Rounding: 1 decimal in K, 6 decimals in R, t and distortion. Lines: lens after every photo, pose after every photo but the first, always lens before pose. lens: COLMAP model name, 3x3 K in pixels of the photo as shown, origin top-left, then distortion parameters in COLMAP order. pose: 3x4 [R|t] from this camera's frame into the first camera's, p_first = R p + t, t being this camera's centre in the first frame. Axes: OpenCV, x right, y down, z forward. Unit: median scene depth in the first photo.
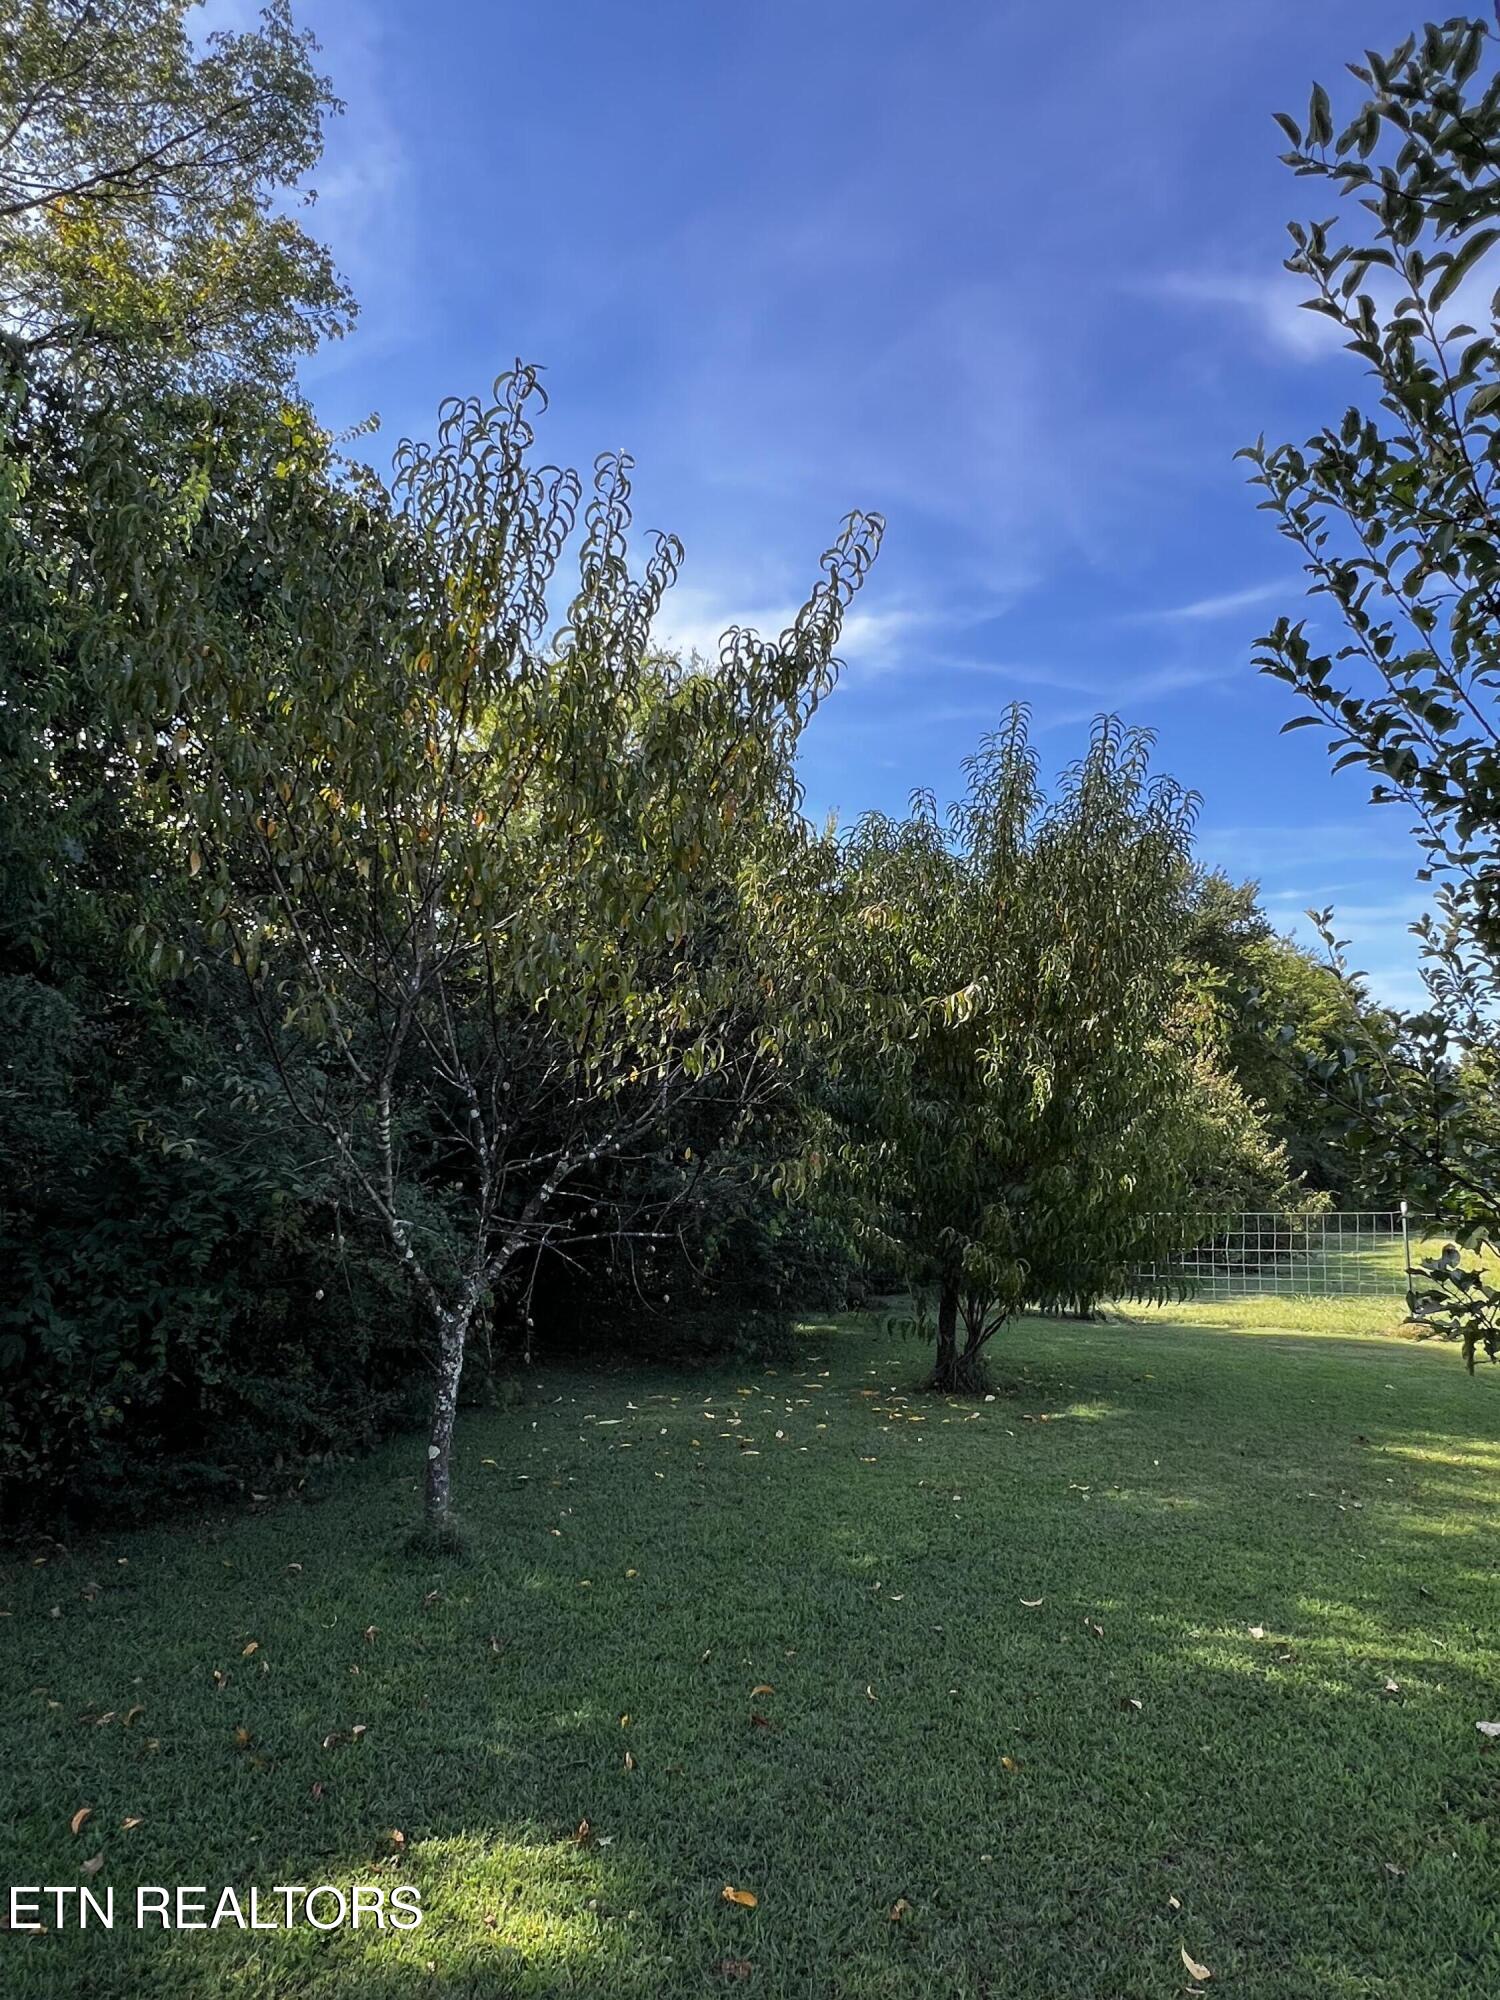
lens RADIAL K [[1107.6, 0, 751.2], [0, 1107.6, 1002.0], [0, 0, 1]] dist [-0.001847, -0.000489]
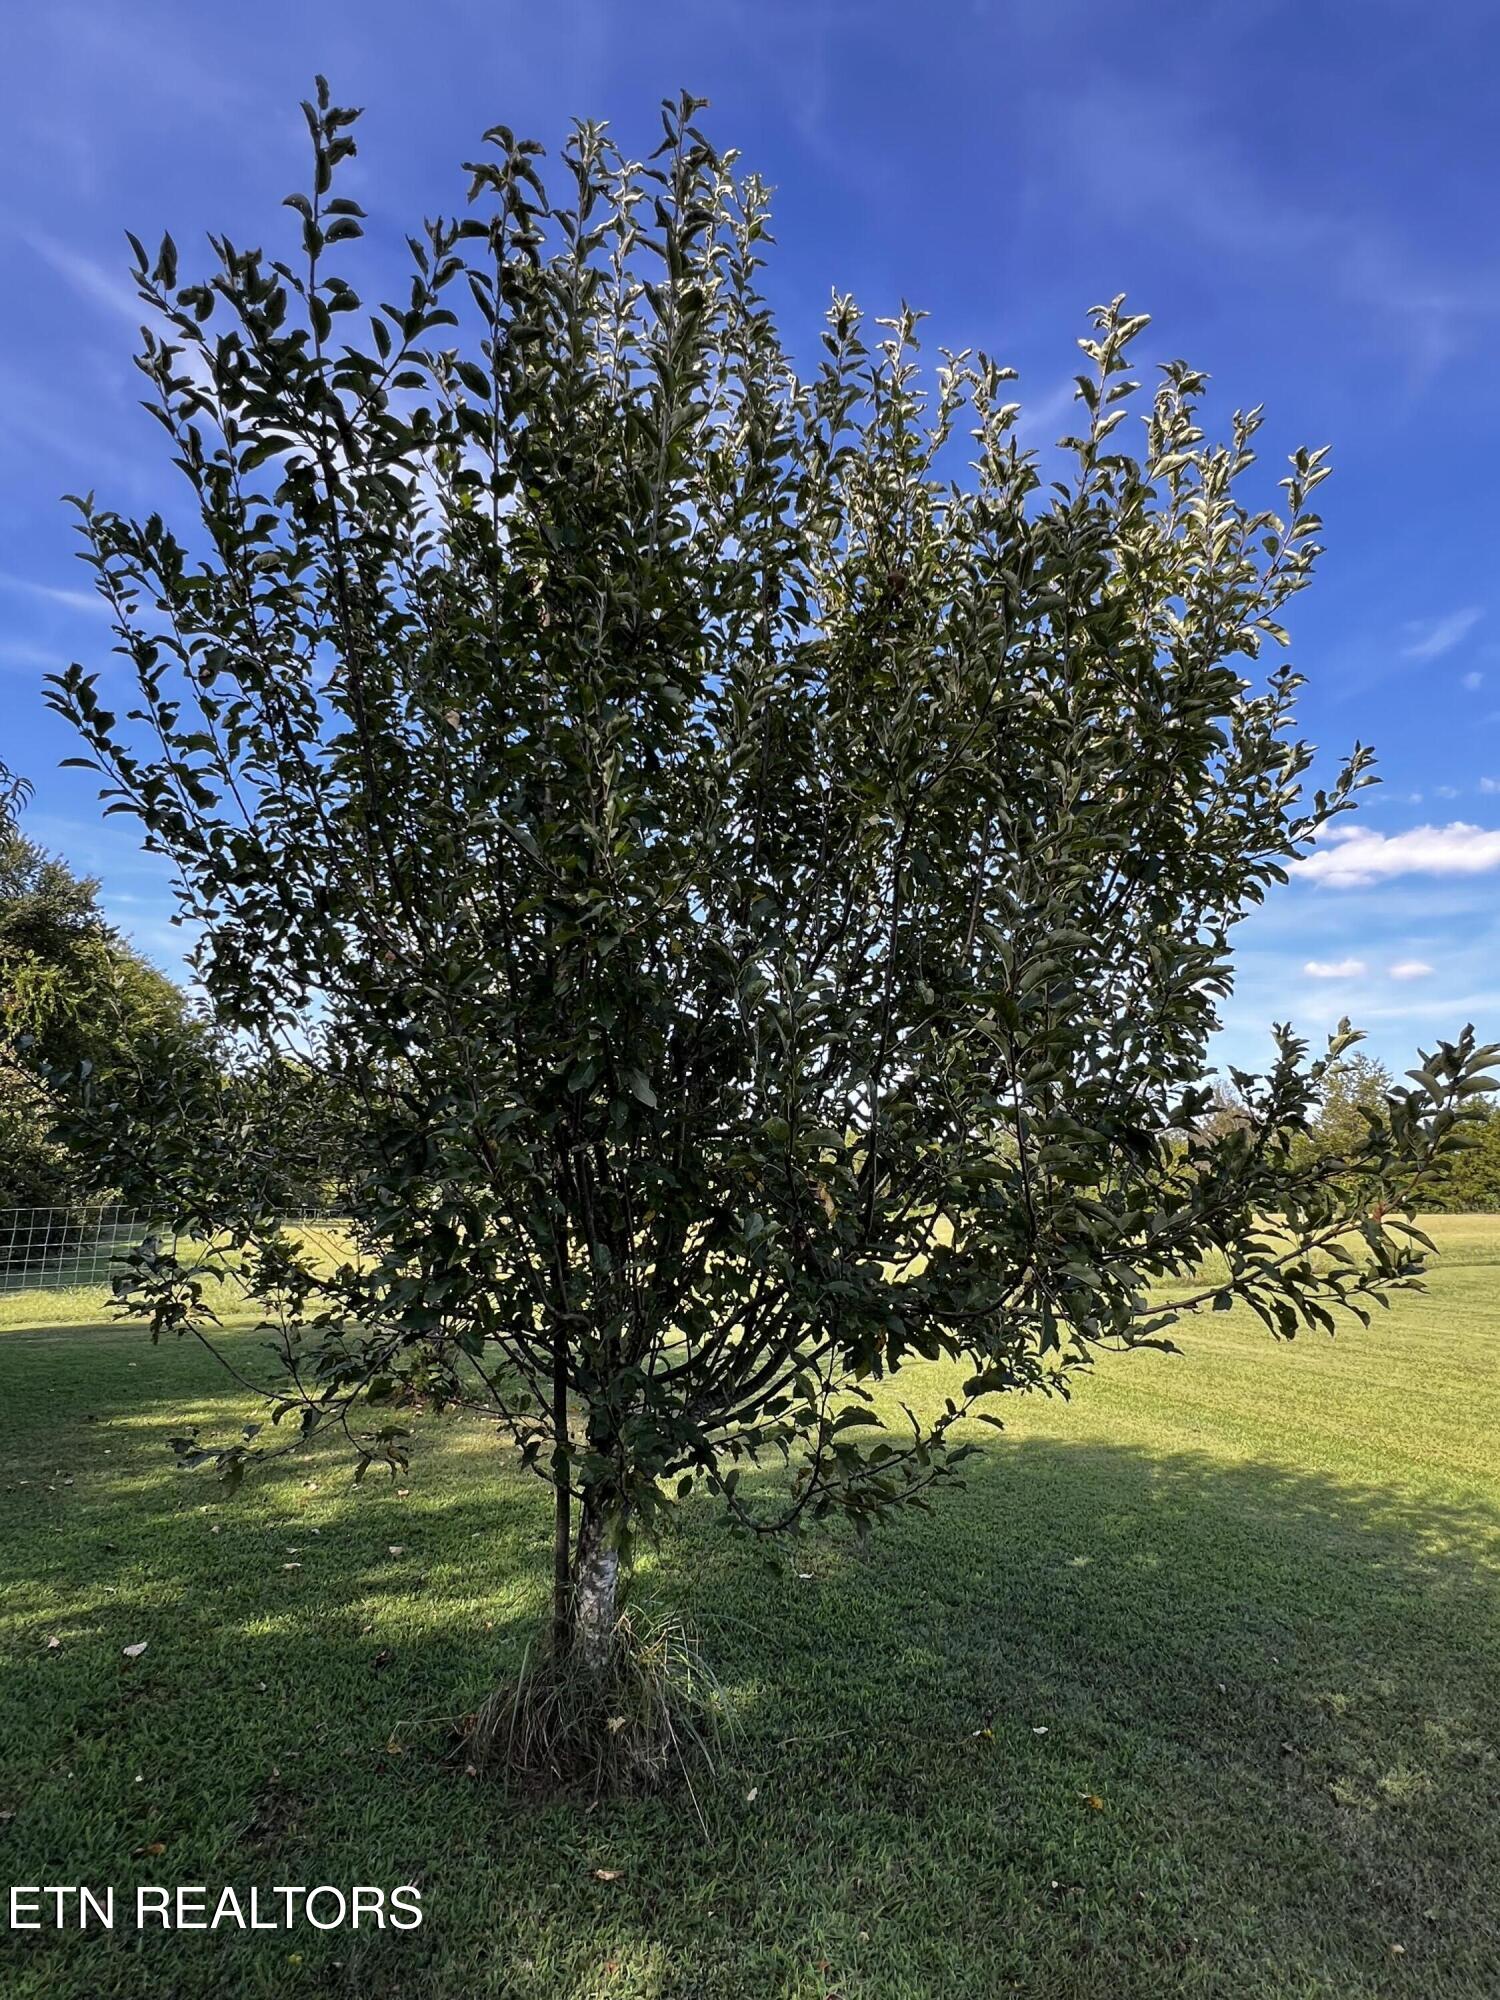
lens RADIAL K [[1067.5, 0, 748.4], [0, 1067.5, 997.7], [0, 0, 1]] dist [0.000681, 0.000588]
pose [[0.570879, 0.130193, 0.810646, 0.046688], [-0.129948, 0.989230, -0.067362, -0.036652], [-0.810685, -0.066886, 0.581649, -0.163770]]
